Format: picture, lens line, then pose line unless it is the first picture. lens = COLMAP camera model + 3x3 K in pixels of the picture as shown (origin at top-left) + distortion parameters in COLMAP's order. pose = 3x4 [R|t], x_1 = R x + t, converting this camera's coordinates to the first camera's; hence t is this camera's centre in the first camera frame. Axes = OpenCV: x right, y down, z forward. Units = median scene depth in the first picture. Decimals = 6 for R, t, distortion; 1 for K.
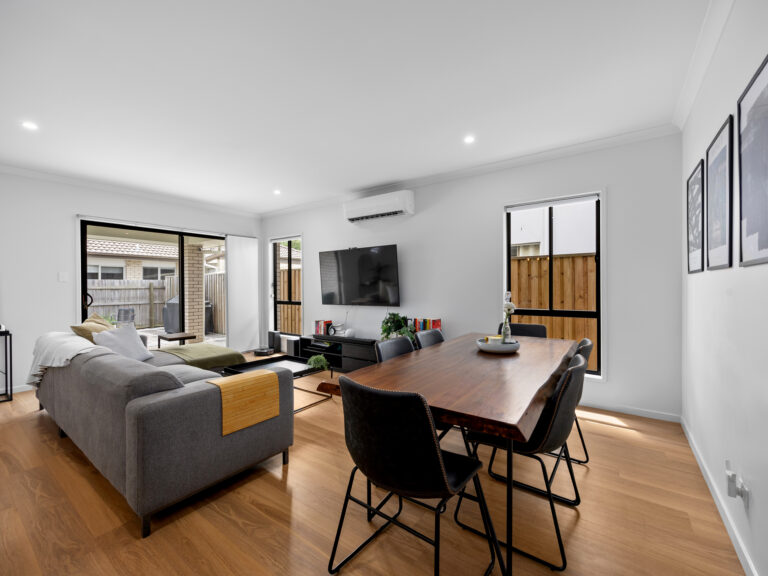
lens RADIAL K [[334.3, 0, 388.5], [0, 334.3, 287.6], [0, 0, 1]] dist [0.001877, -0.001110]
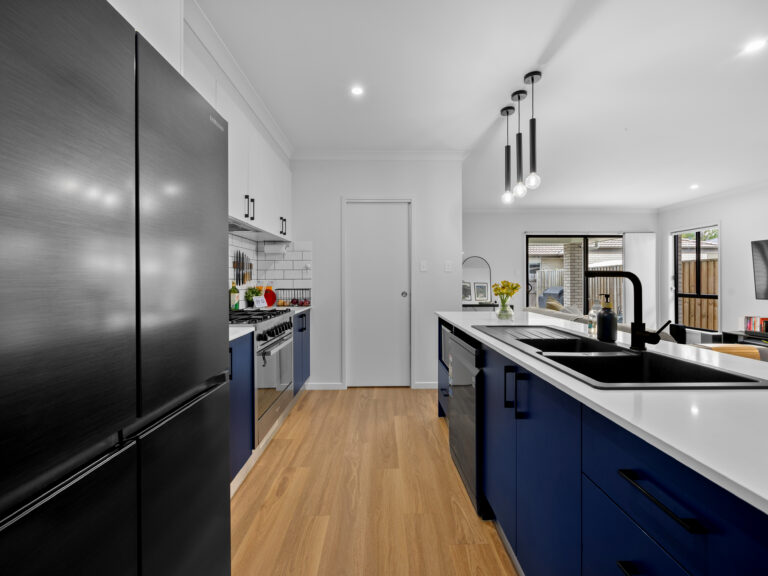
lens RADIAL K [[334.3, 0, 380.5], [0, 334.3, 277.7], [0, 0, 1]] dist [0.001877, -0.001110]
pose [[0.595873, -0.002250, -0.803076, -0.069450], [-0.005276, 0.999964, -0.006717, 0.004131], [0.803062, 0.008240, 0.595839, -0.306492]]
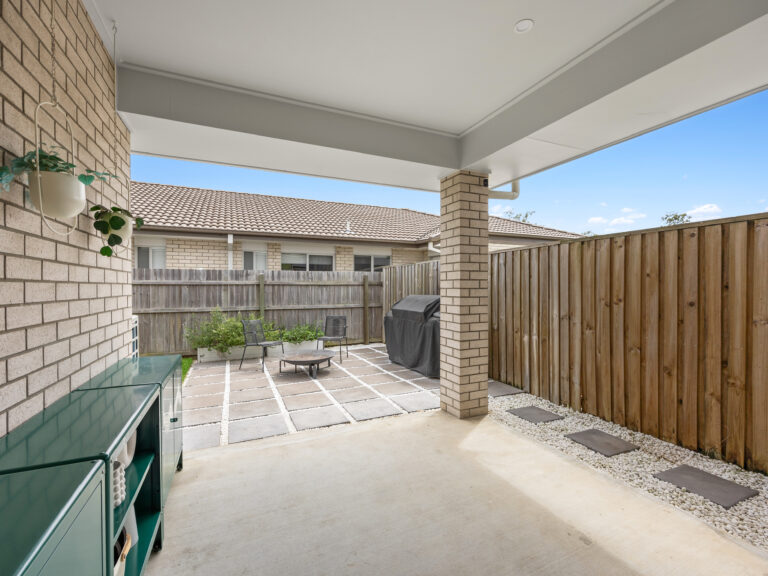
lens RADIAL K [[334.3, 0, 382.6], [0, 334.3, 288.9], [0, 0, 1]] dist [0.001877, -0.001110]
pose [[0.865785, 0.003537, -0.500404, -0.632551], [-0.001338, 0.999988, 0.004754, 0.014771], [0.500414, -0.003446, 0.865779, 0.803300]]
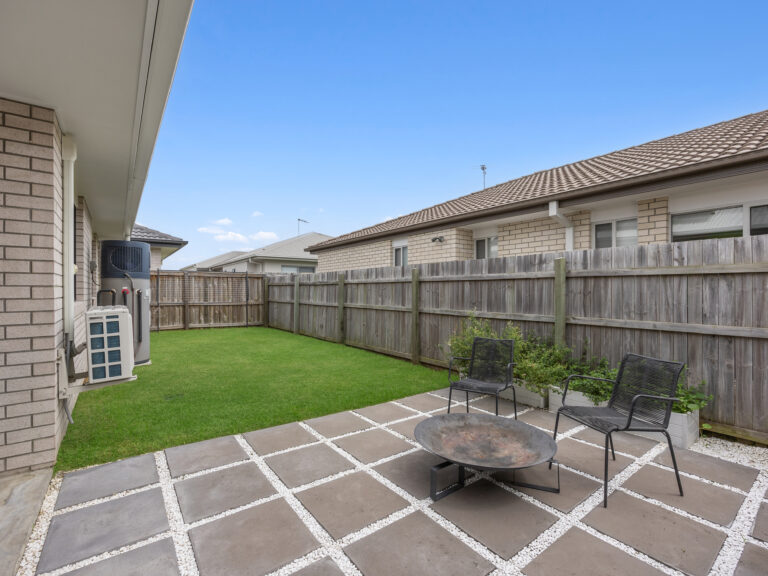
lens RADIAL K [[352.2, 0, 385.4], [0, 352.2, 287.1], [0, 0, 1]] dist [0.005175, 0.000584]
pose [[-0.281883, -0.005232, -0.959434, -0.810294], [-0.001470, 0.999986, -0.005021, 0.027255], [0.959448, -0.000005, -0.281887, 1.408995]]
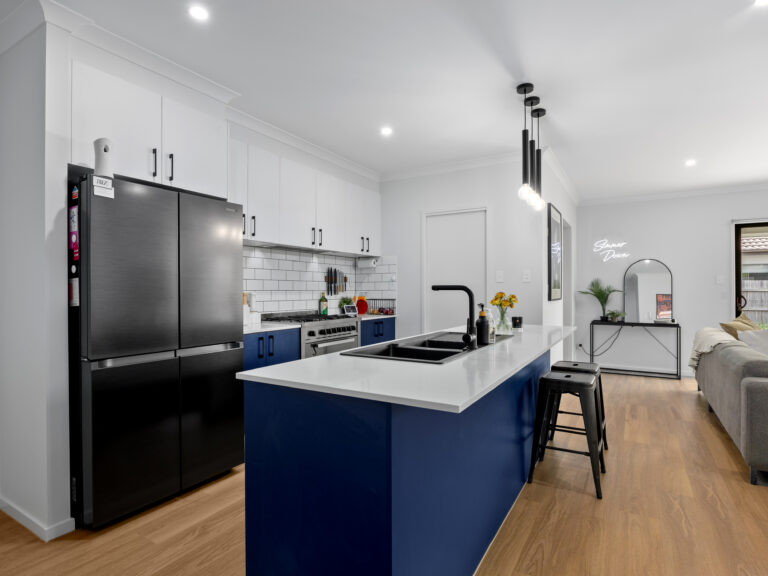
lens RADIAL K [[417.4, 0, 380.8], [0, 417.4, 288.4], [0, 0, 1]] dist [-0.011553, -0.001987]
pose [[0.083656, -0.001191, -0.996494, 0.187955], [-0.002986, 0.999994, -0.001446, 0.000964], [0.996490, 0.003097, 0.083652, -0.143342]]
